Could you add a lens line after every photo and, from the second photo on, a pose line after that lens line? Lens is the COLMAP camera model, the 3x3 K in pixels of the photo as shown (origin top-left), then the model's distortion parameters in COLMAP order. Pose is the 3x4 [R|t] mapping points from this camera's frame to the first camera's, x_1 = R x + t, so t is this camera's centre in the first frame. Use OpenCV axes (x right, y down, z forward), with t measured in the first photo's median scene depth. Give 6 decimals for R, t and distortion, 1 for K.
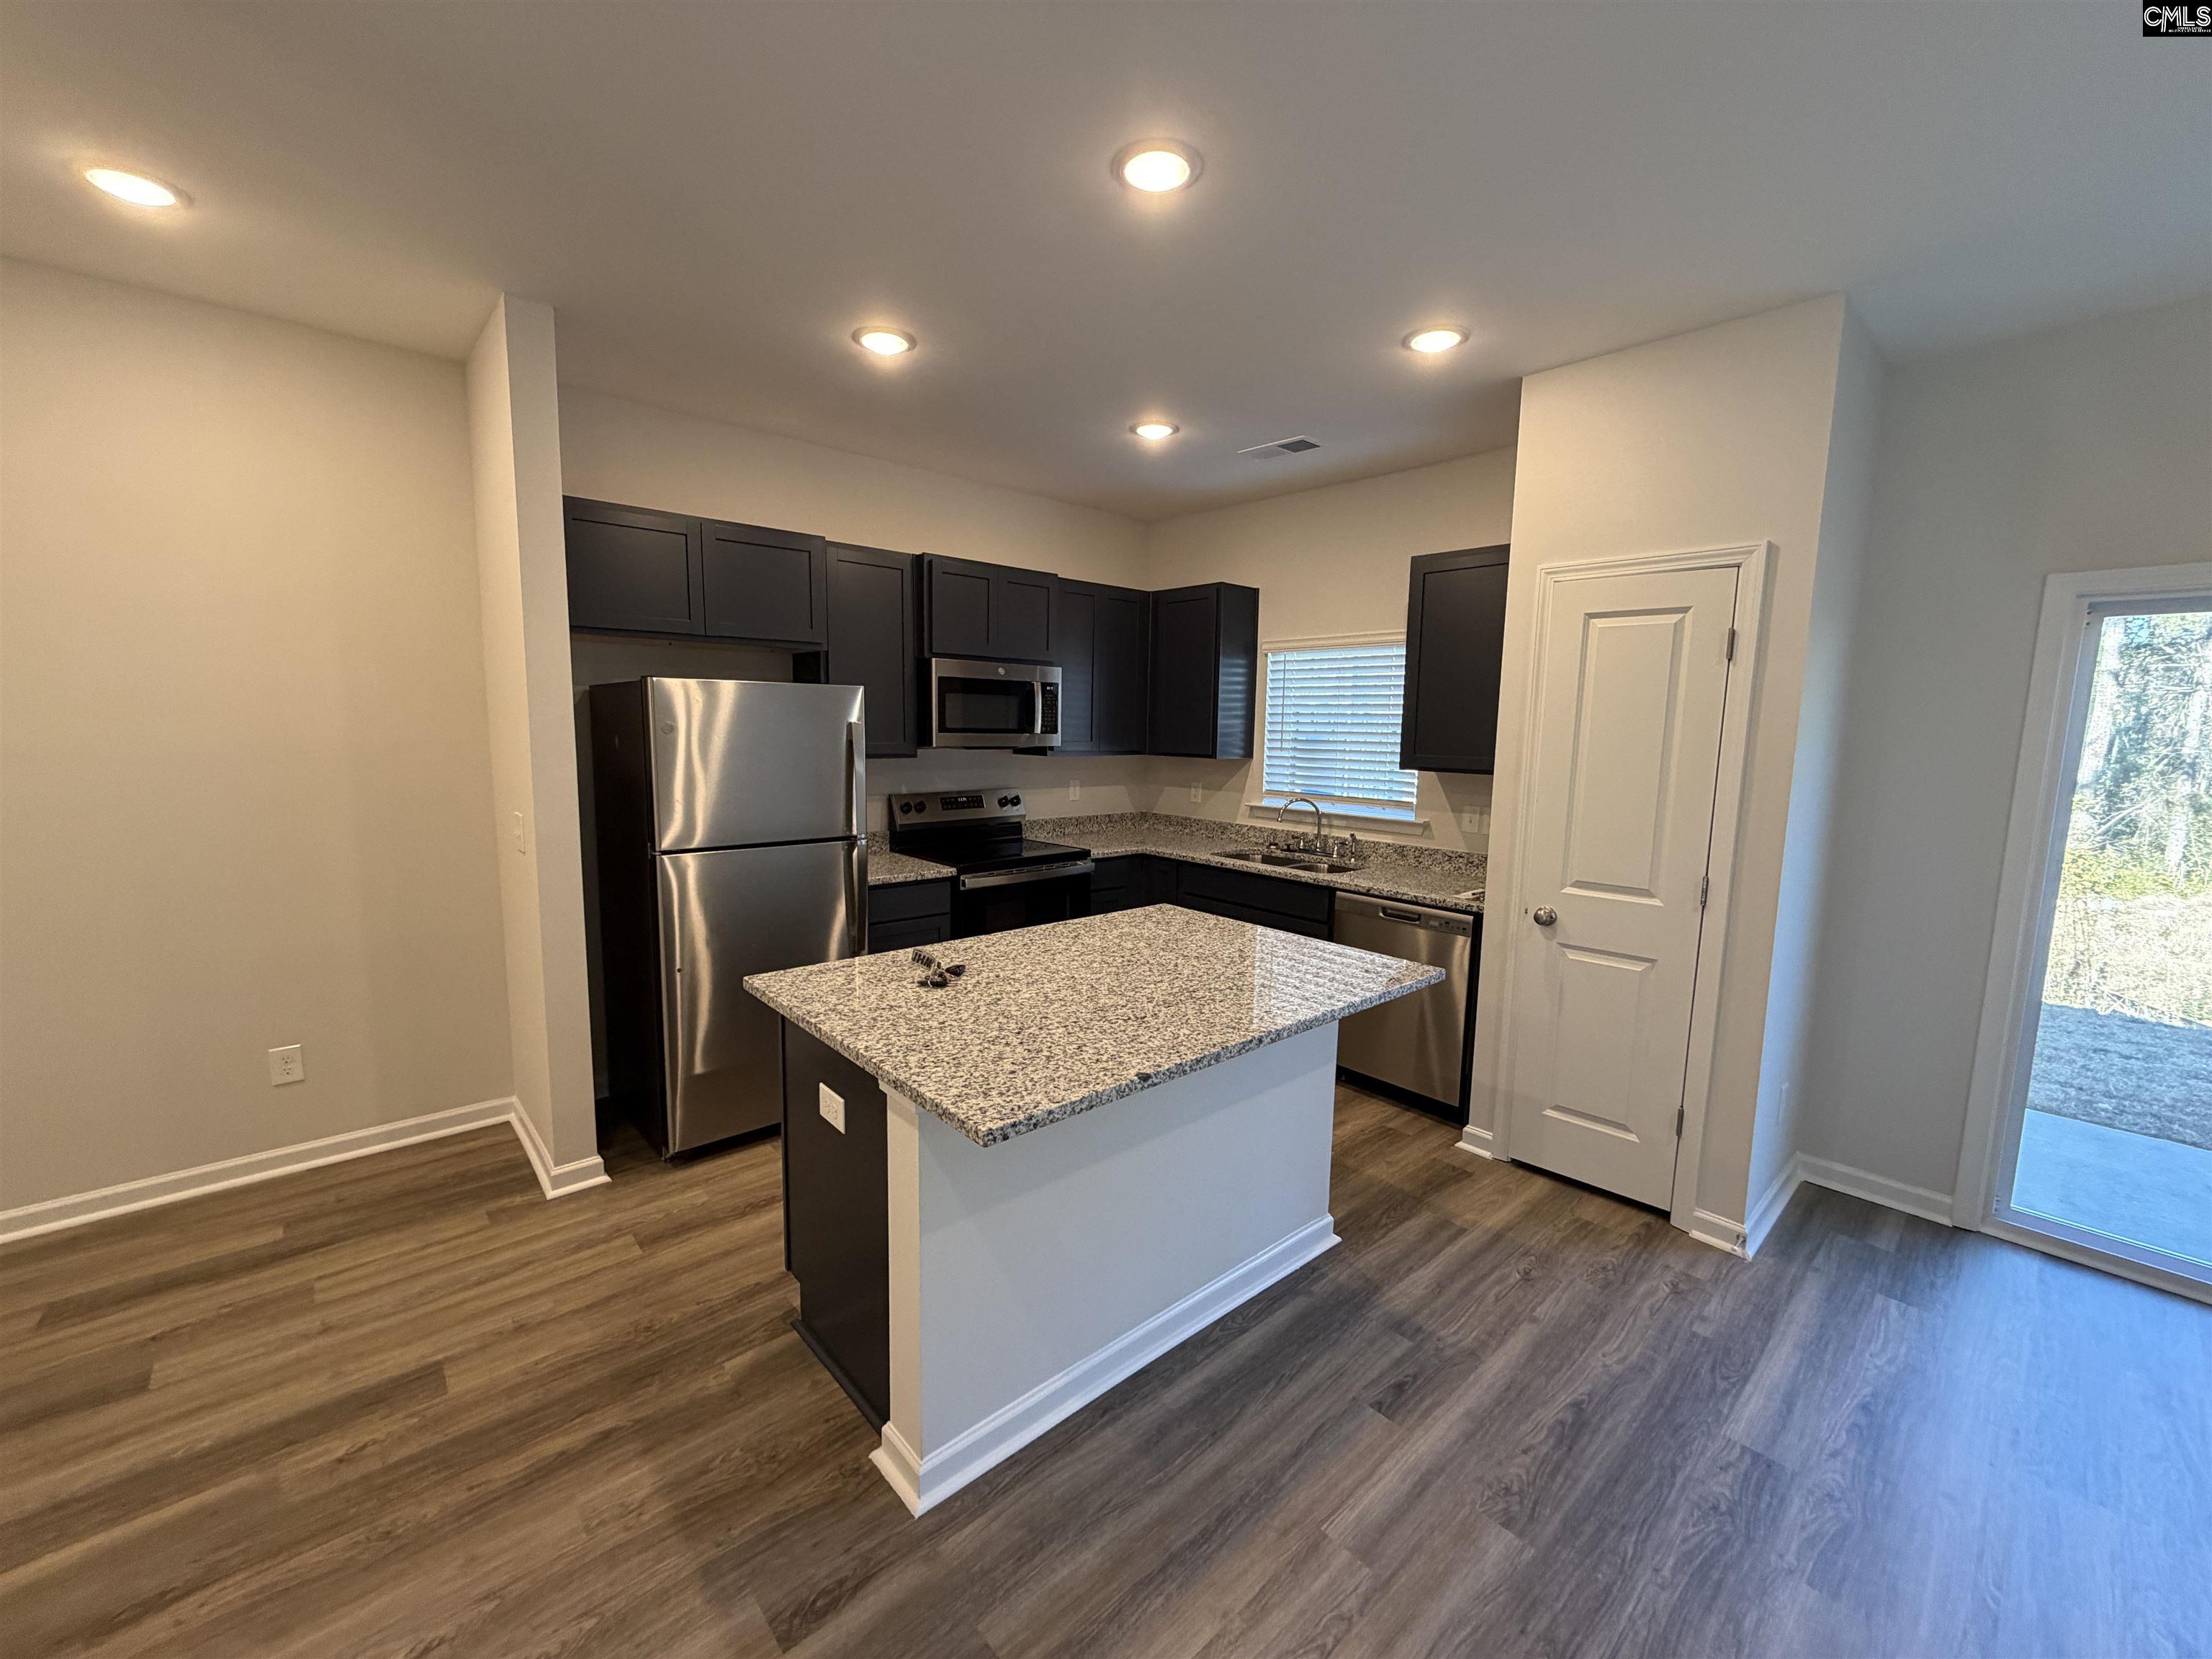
lens RADIAL K [[883.9, 0, 1091.8], [0, 883.9, 832.0], [0, 0, 1]] dist [-0.001783, 0.000267]
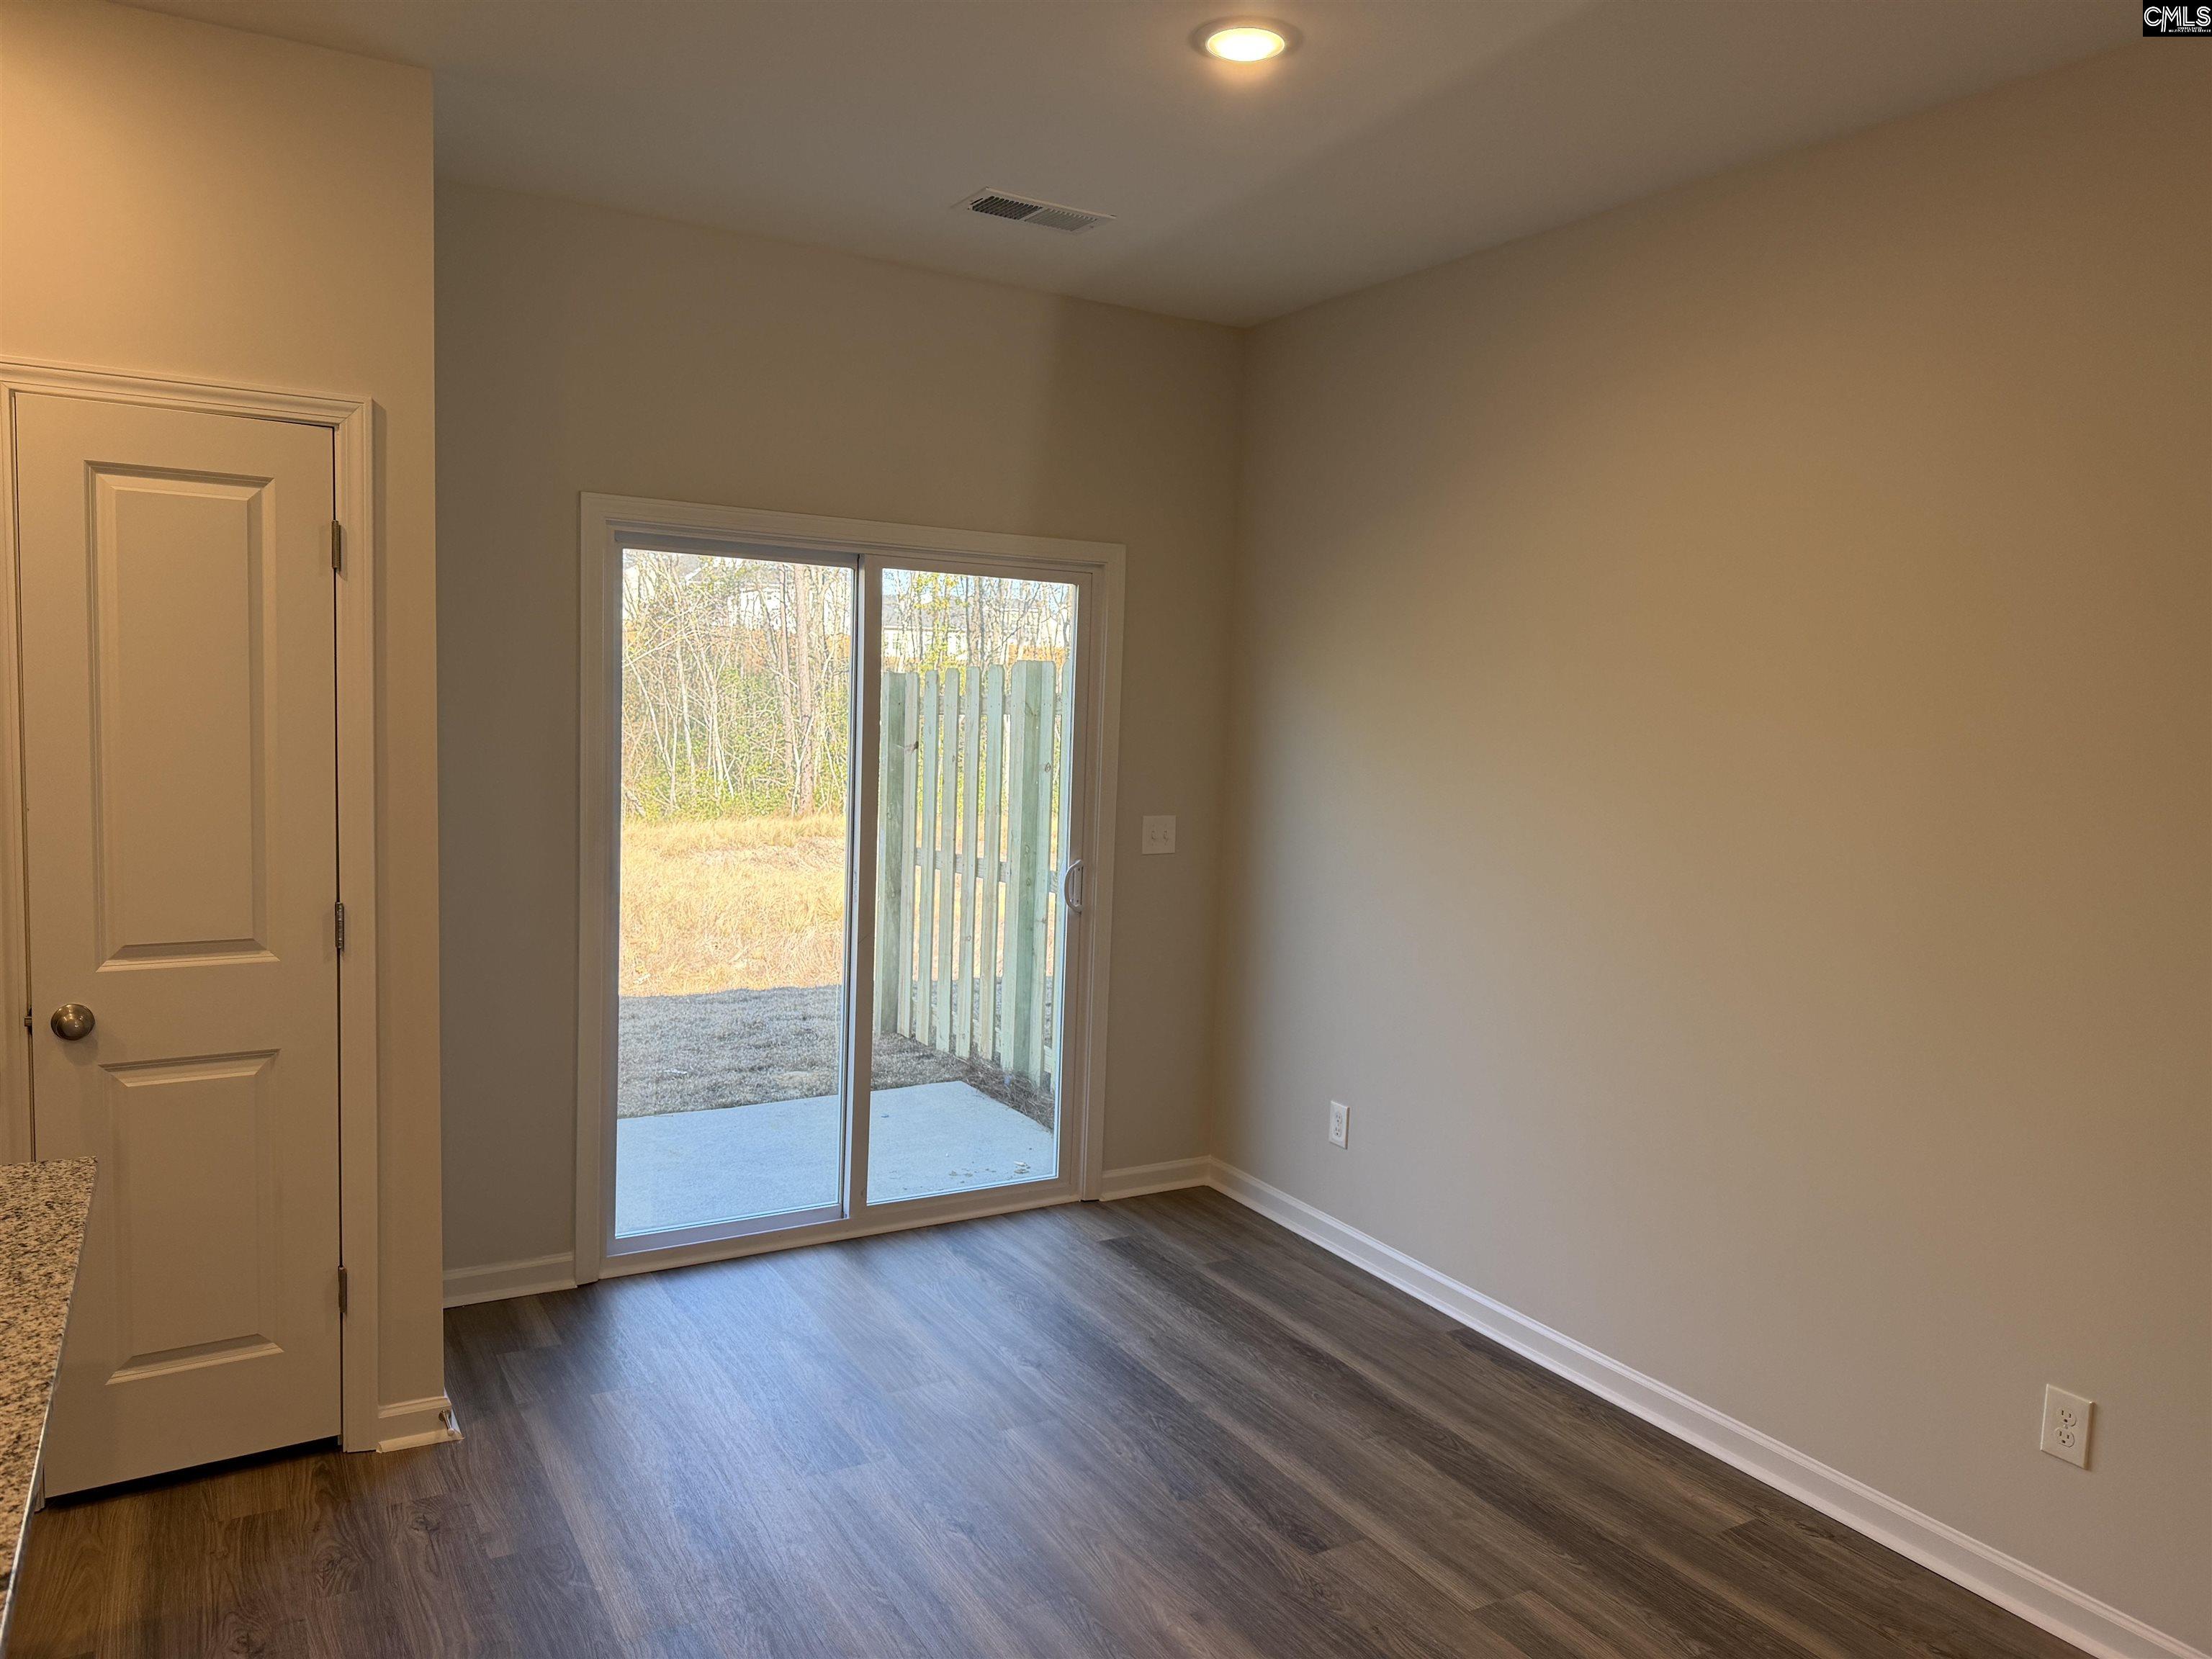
lens RADIAL K [[1564.8, 0, 1103.6], [0, 1564.8, 833.1], [0, 0, 1]] dist [0.020145, -0.028351]
pose [[0.196769, -0.100459, 0.975290, -0.297070], [0.094766, 0.992028, 0.083064, -0.040544], [-0.975859, 0.076080, 0.204721, 0.205614]]
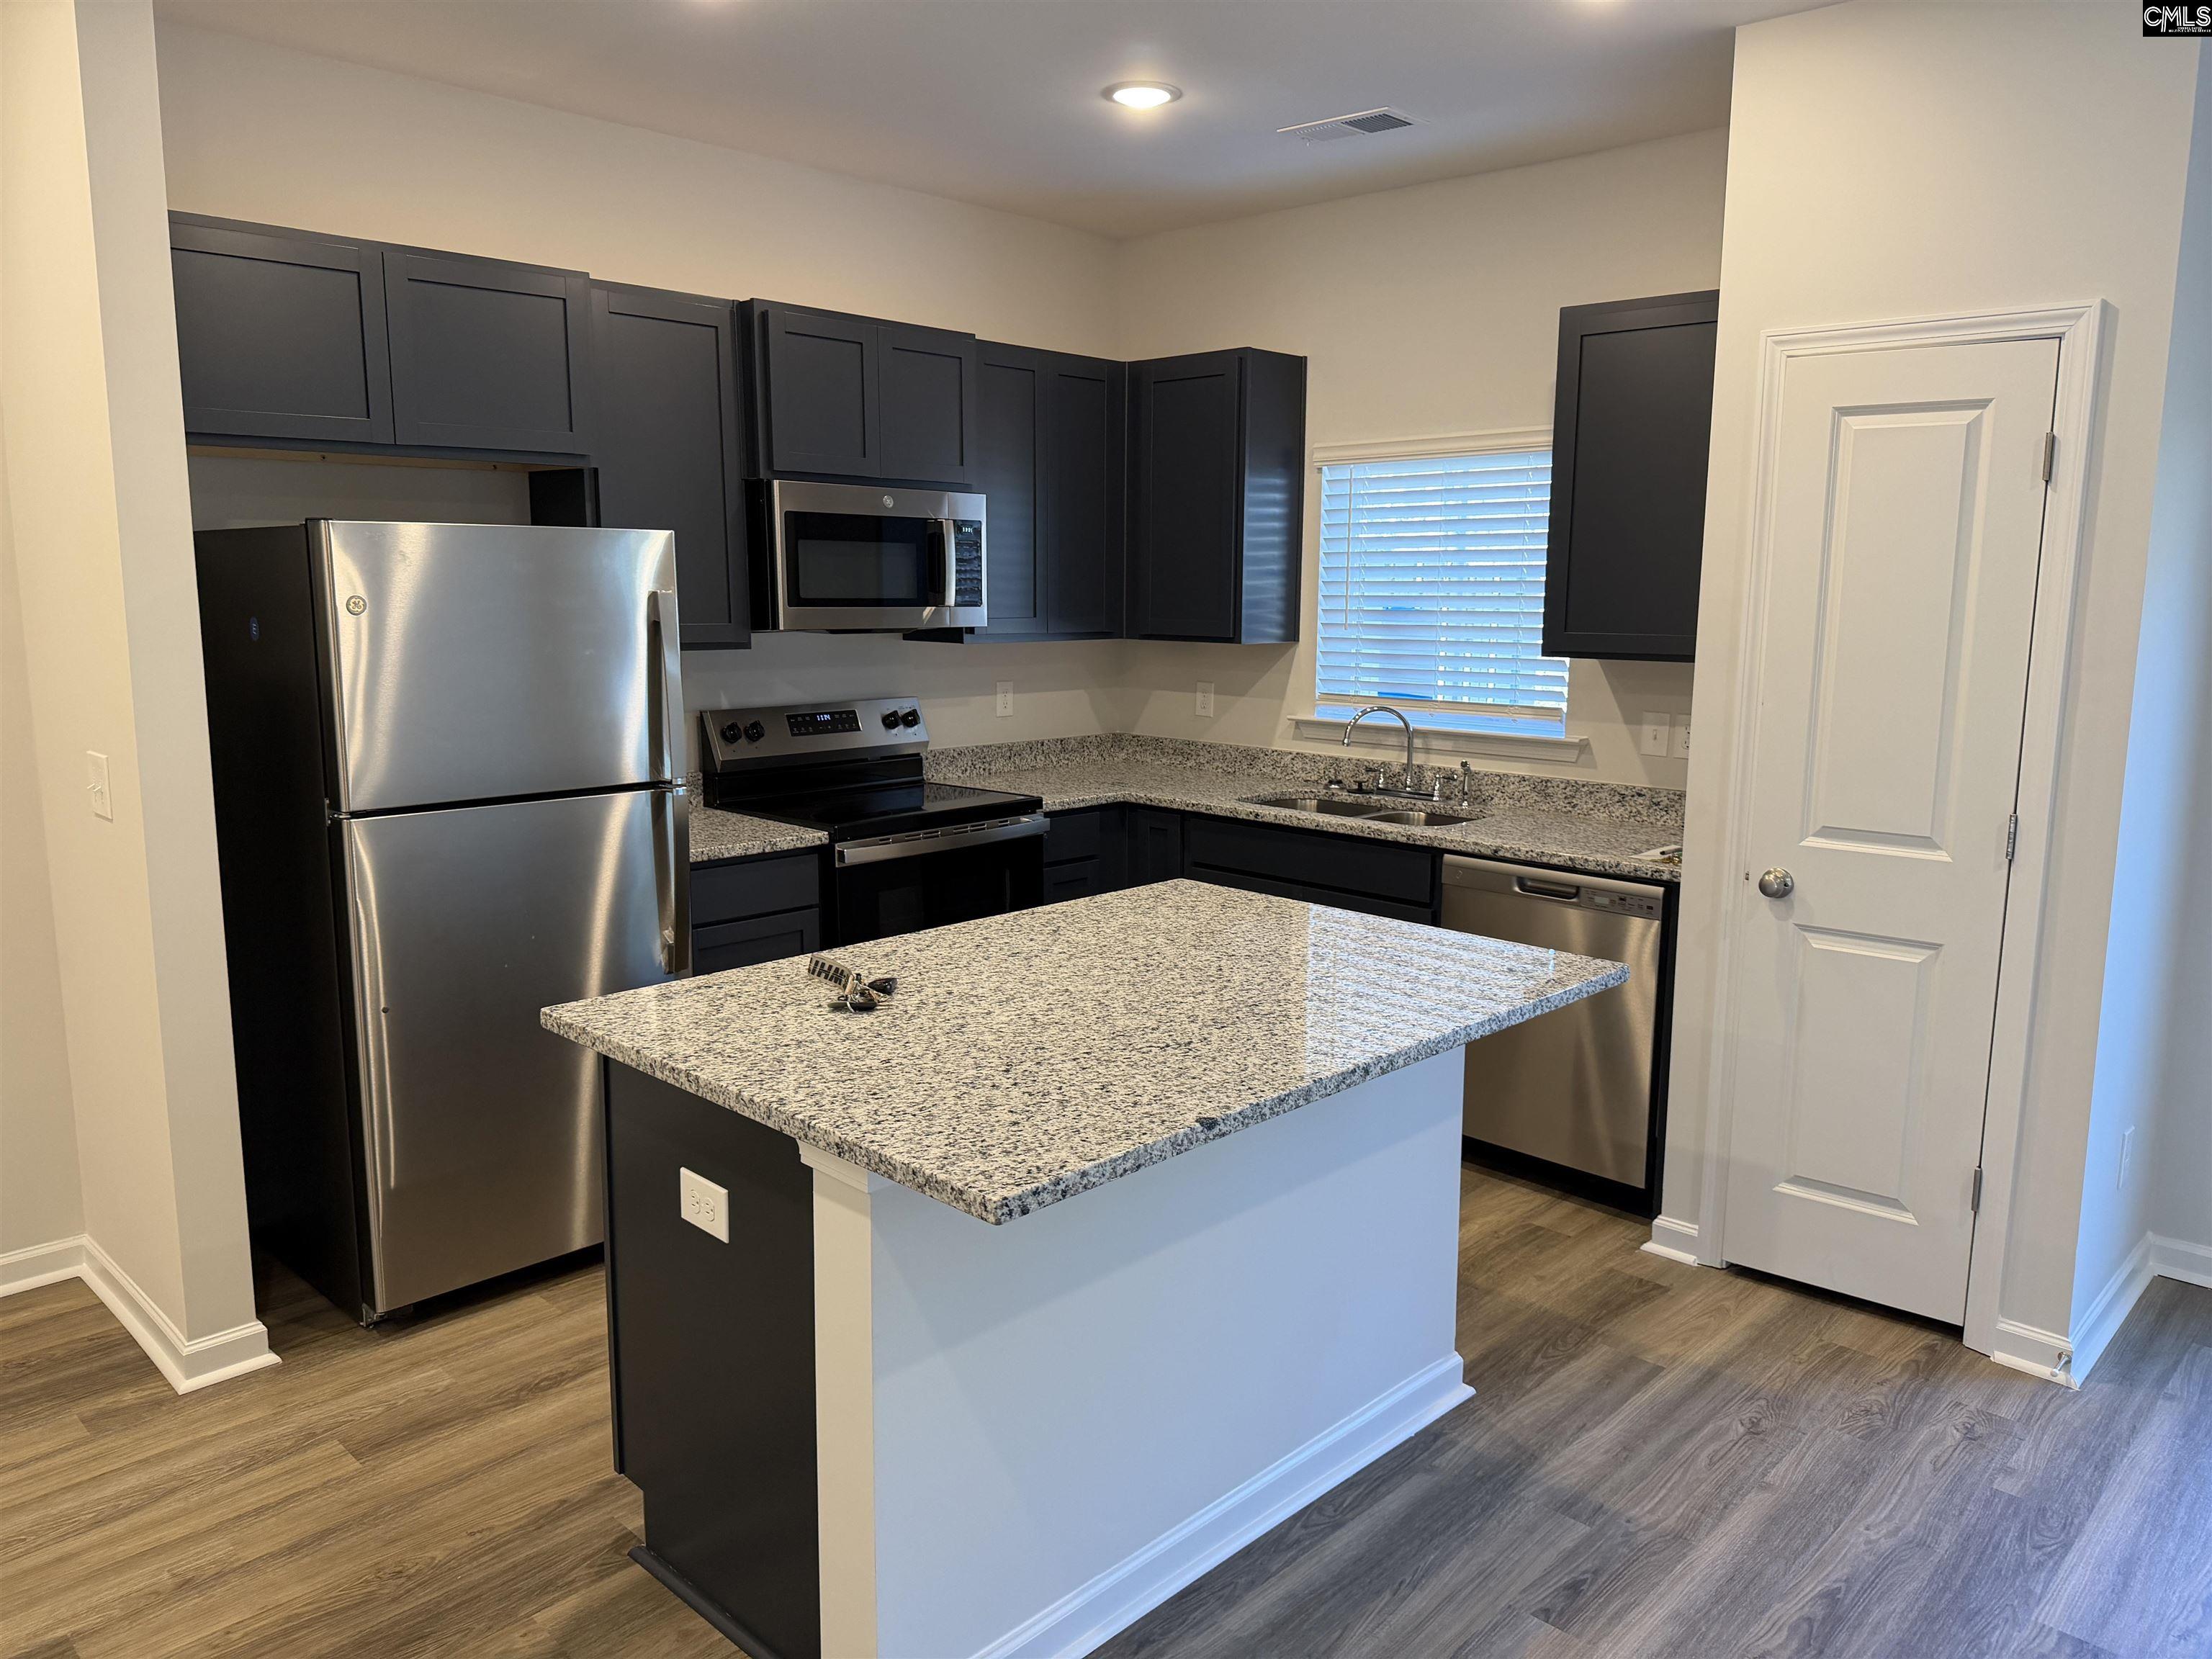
lens RADIAL K [[1564.8, 0, 1107.2], [0, 1564.8, 820.9], [0, 0, 1]] dist [0.020145, -0.028351]
pose [[0.996706, -0.022533, 0.077911, -0.062326], [0.020053, 0.999272, 0.032464, 0.003813], [-0.078585, -0.030795, 0.996432, -0.102644]]
